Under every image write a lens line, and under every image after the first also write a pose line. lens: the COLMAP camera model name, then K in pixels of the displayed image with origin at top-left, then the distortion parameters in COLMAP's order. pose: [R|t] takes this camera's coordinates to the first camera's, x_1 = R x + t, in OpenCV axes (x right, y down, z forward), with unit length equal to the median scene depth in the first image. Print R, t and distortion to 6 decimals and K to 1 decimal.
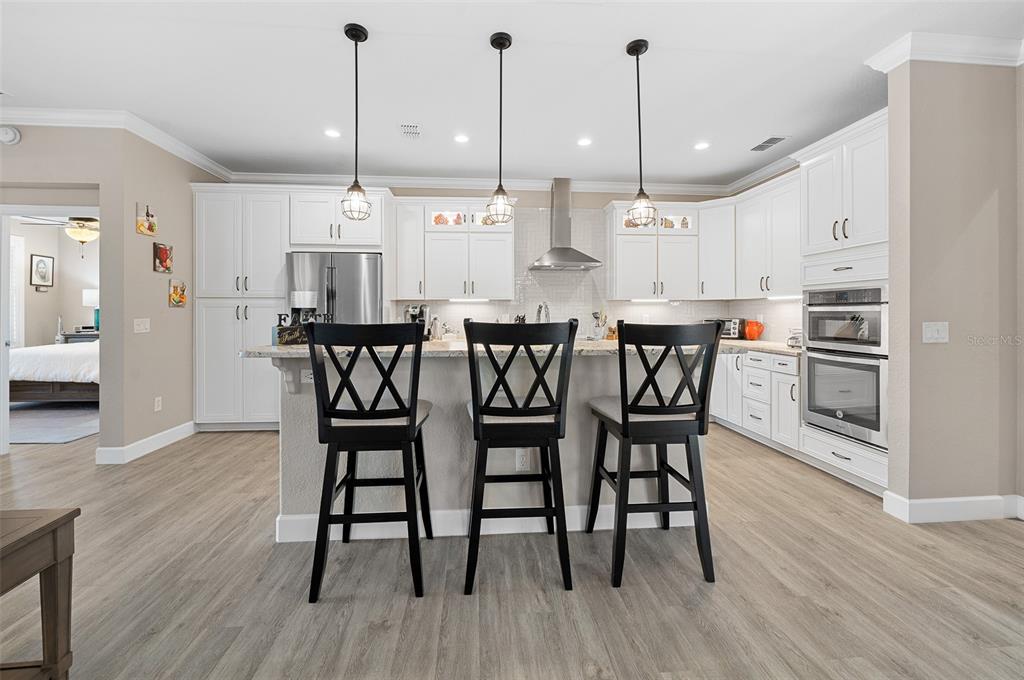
lens RADIAL K [[391.4, 0, 501.6], [0, 391.4, 314.5], [0, 0, 1]] dist [-0.001474, -0.000028]
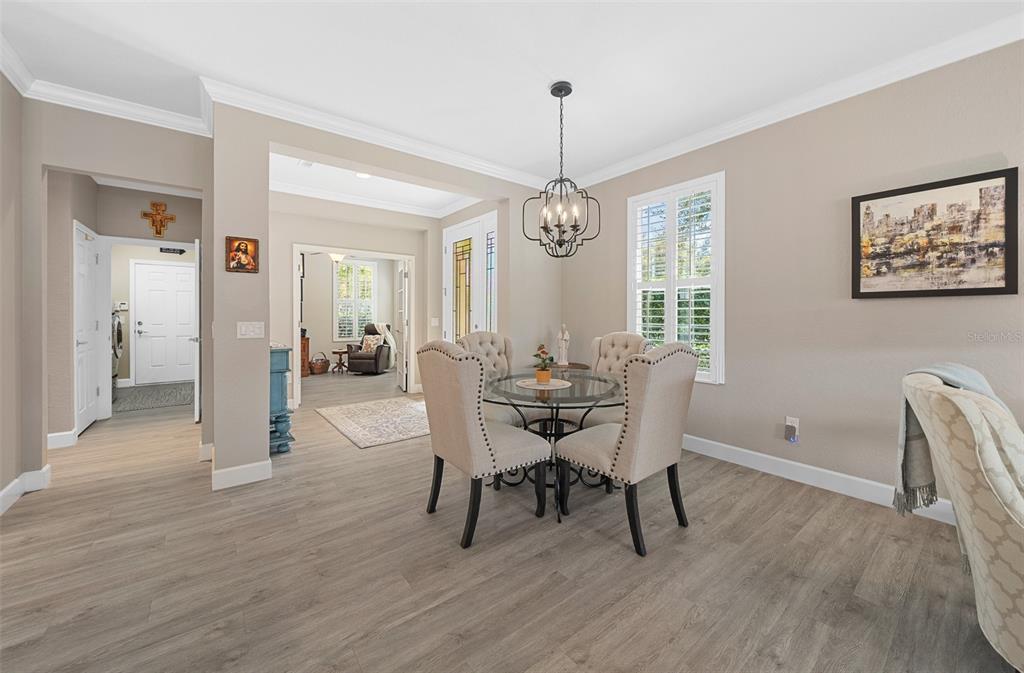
lens RADIAL K [[391.4, 0, 504.8], [0, 391.4, 318.0], [0, 0, 1]] dist [-0.001474, -0.000028]
pose [[-0.550117, -0.008057, 0.835049, -0.538556], [-0.003496, 0.999967, 0.007346, -0.003717], [-0.835080, 0.001121, -0.550127, 0.607893]]
